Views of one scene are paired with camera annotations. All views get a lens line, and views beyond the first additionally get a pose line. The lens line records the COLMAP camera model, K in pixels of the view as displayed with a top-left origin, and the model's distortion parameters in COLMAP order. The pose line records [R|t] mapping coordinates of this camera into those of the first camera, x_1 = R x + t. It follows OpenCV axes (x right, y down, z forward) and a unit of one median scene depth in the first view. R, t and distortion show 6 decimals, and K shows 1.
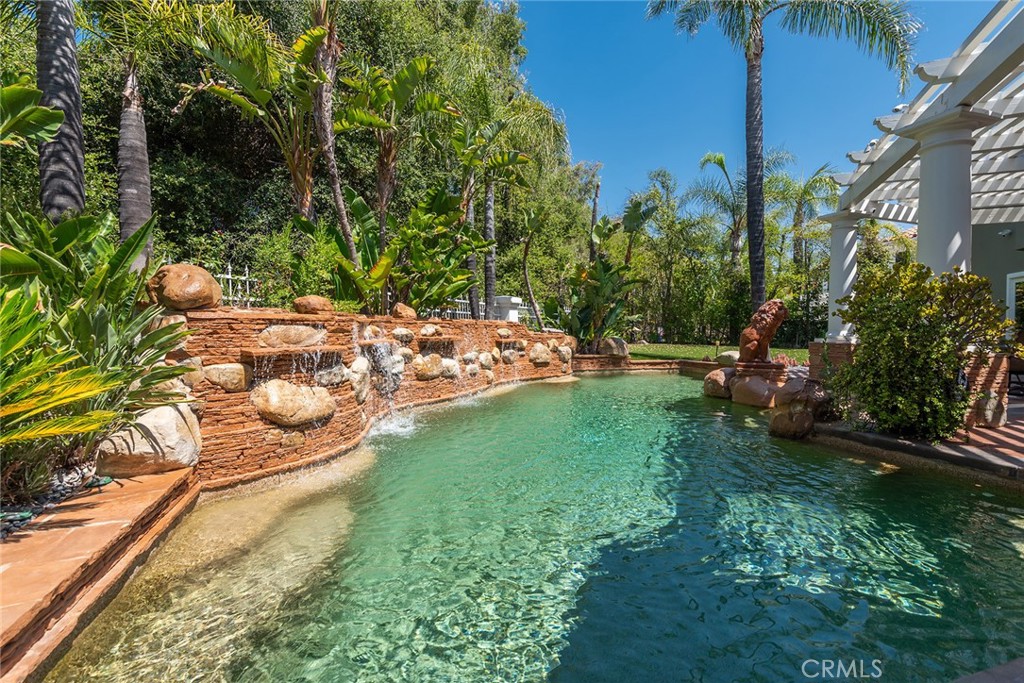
lens RADIAL K [[461.8, 0, 535.0], [0, 461.8, 342.5], [0, 0, 1]] dist [0.002248, -0.000945]
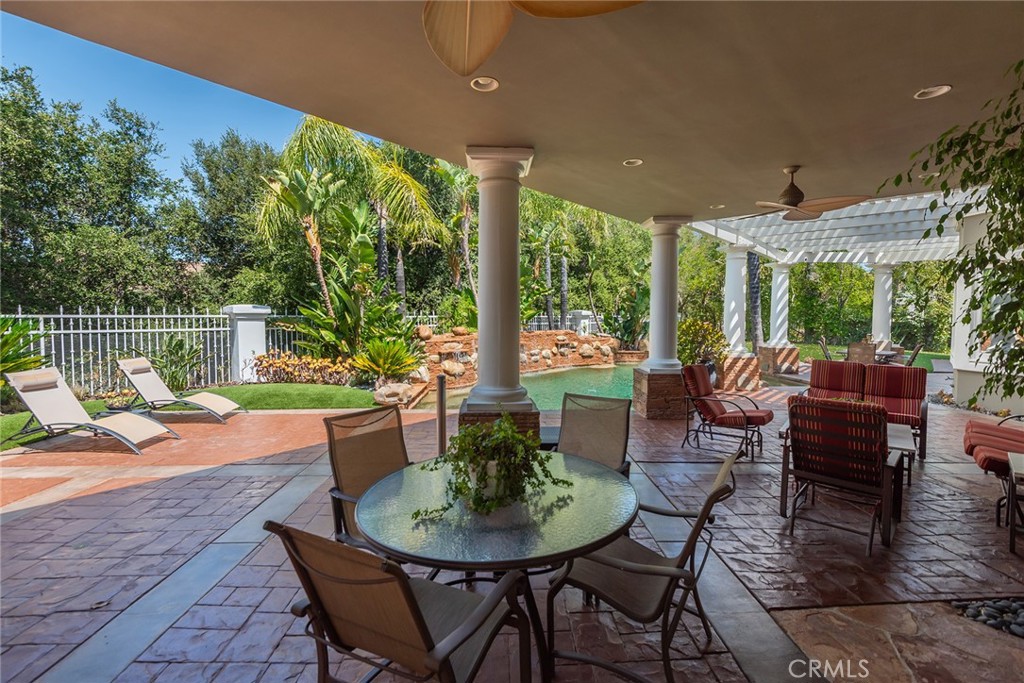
lens RADIAL K [[461.8, 0, 519.7], [0, 461.8, 344.5], [0, 0, 1]] dist [0.002248, -0.000945]
pose [[0.944014, 0.007704, -0.329815, 0.477379], [0.000388, 0.999701, 0.024461, -0.052829], [0.329904, -0.023220, 0.943729, -0.914867]]
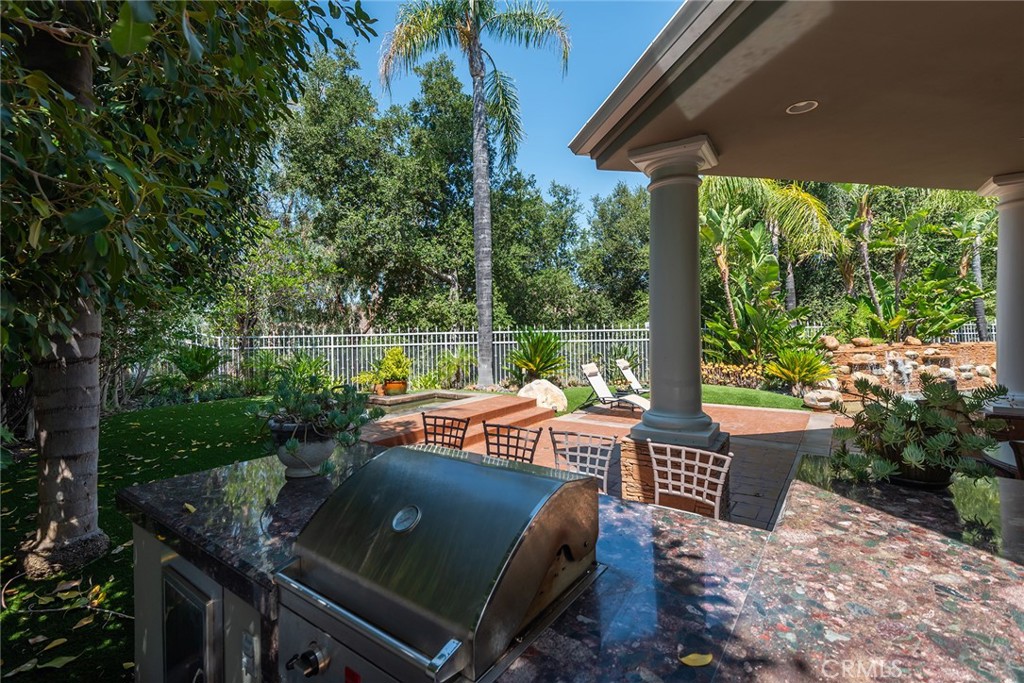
lens RADIAL K [[461.8, 0, 510.3], [0, 461.8, 333.9], [0, 0, 1]] dist [0.002248, -0.000945]
pose [[0.538478, -0.017094, -0.842466, 0.400182], [-0.006013, 0.999691, -0.024127, -0.041754], [0.842618, 0.018058, 0.538209, -1.322485]]
